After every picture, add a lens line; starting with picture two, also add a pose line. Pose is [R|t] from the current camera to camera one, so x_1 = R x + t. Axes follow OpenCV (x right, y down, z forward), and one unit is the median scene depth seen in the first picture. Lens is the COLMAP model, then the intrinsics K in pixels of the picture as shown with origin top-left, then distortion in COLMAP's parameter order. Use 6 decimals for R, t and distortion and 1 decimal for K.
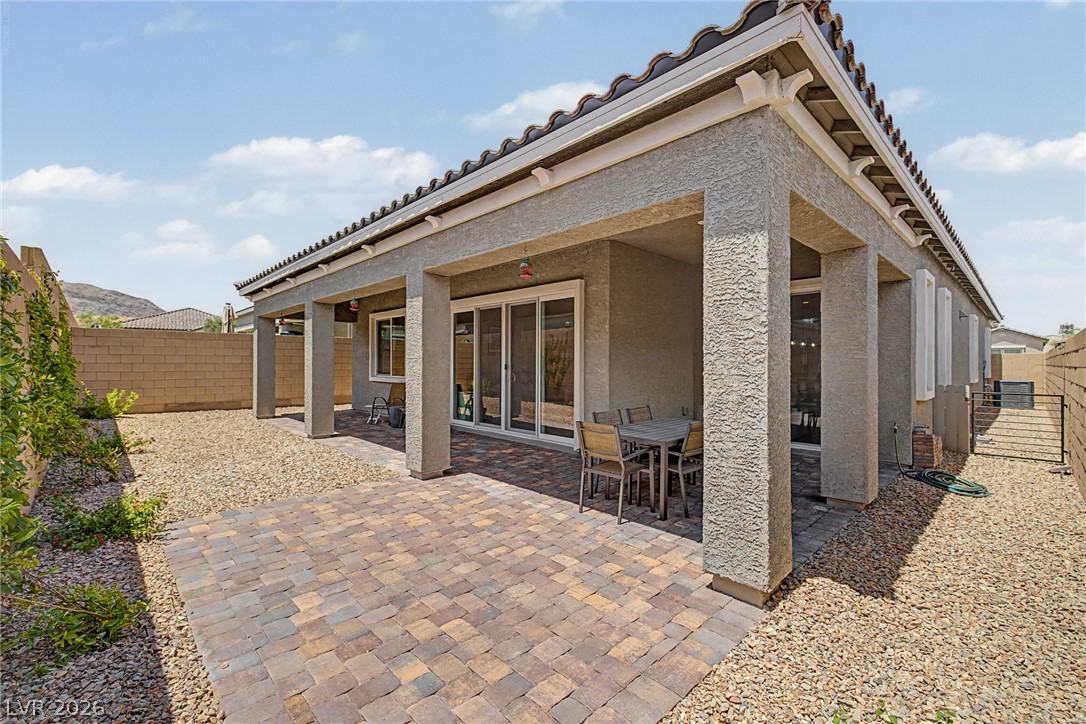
lens RADIAL K [[464.2, 0, 534.5], [0, 464.2, 359.9], [0, 0, 1]] dist [0.002436, -0.000013]
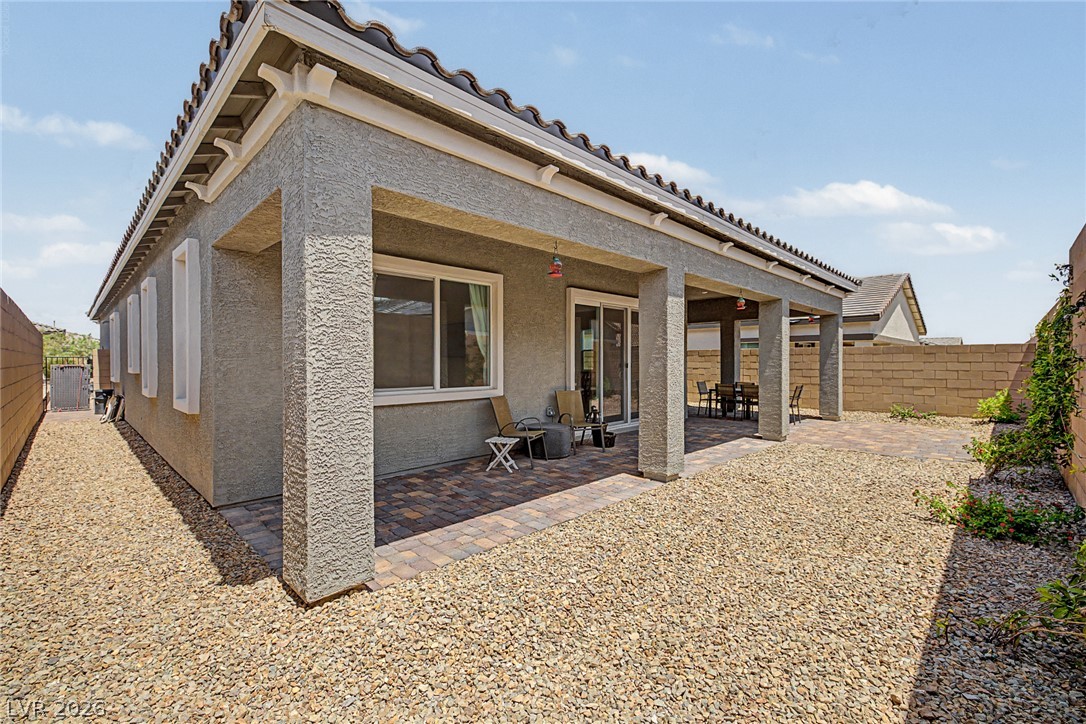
lens RADIAL K [[464.2, 0, 534.5], [0, 464.2, 359.9], [0, 0, 1]] dist [0.002436, -0.000013]
pose [[-0.044855, 0.000664, 0.998993, -0.902477], [-0.006220, 0.999980, -0.000943, 0.000648], [-0.998974, -0.006256, -0.044850, 1.001239]]
